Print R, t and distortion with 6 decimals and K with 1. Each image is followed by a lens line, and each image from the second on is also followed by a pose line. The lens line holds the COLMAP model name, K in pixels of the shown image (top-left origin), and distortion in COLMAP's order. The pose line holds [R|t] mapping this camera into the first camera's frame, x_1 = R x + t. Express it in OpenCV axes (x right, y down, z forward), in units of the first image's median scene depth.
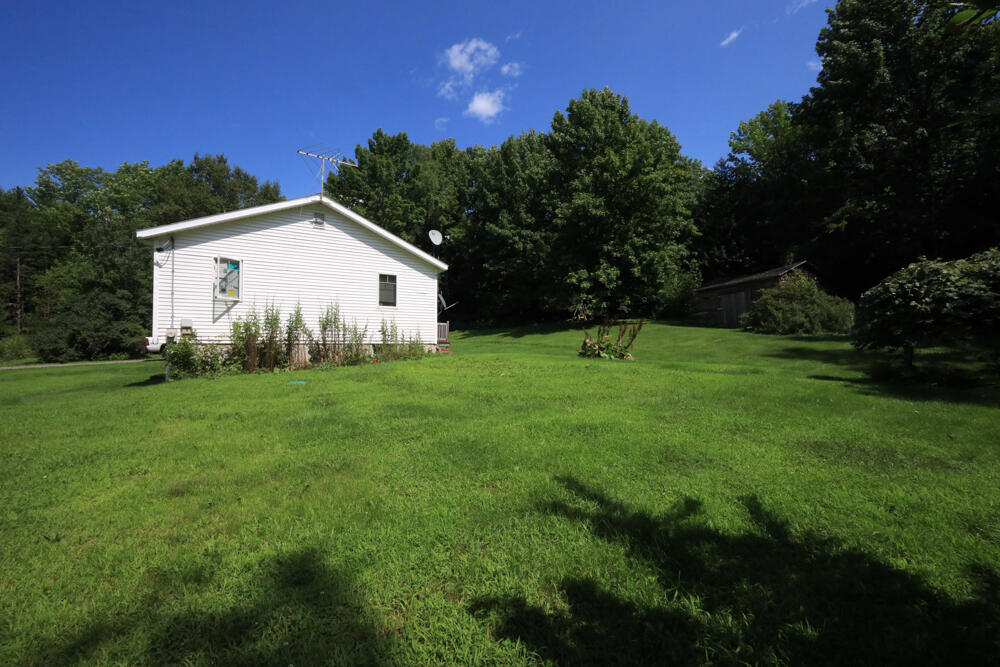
lens RADIAL K [[422.4, 0, 500.0], [0, 422.4, 333.5], [0, 0, 1]] dist [0.000329, 0.000010]
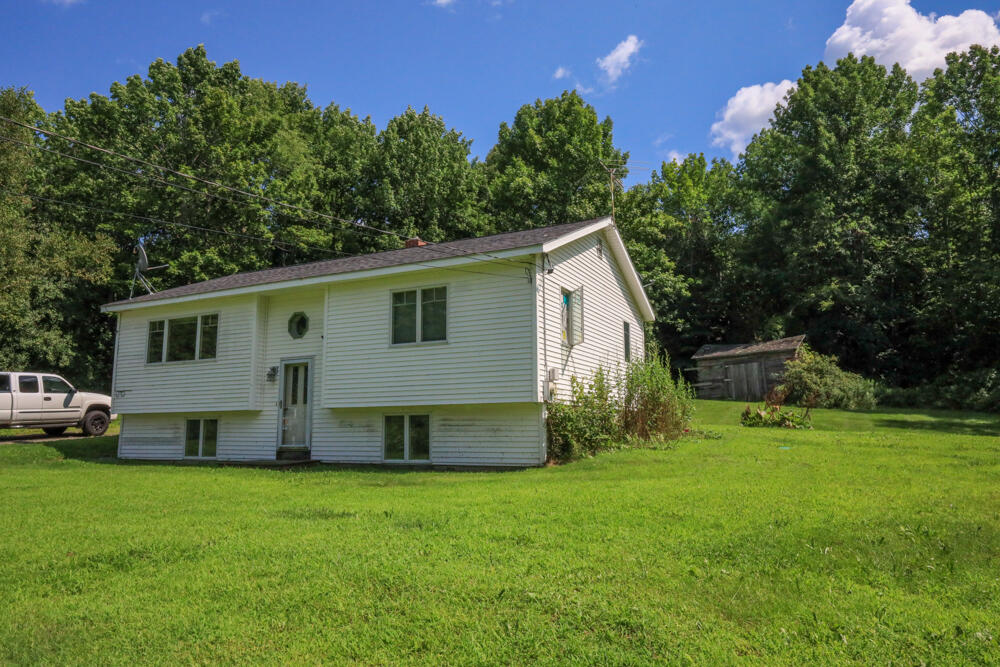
lens RADIAL K [[660.5, 0, 500.0], [0, 660.5, 333.5], [0, 0, 1]] dist [-0.083934, -0.000133]
pose [[0.880298, 0.103649, 0.462960, -0.569047], [-0.060604, 0.992416, -0.106949, 0.020978], [-0.470534, 0.066090, 0.879903, -0.007223]]
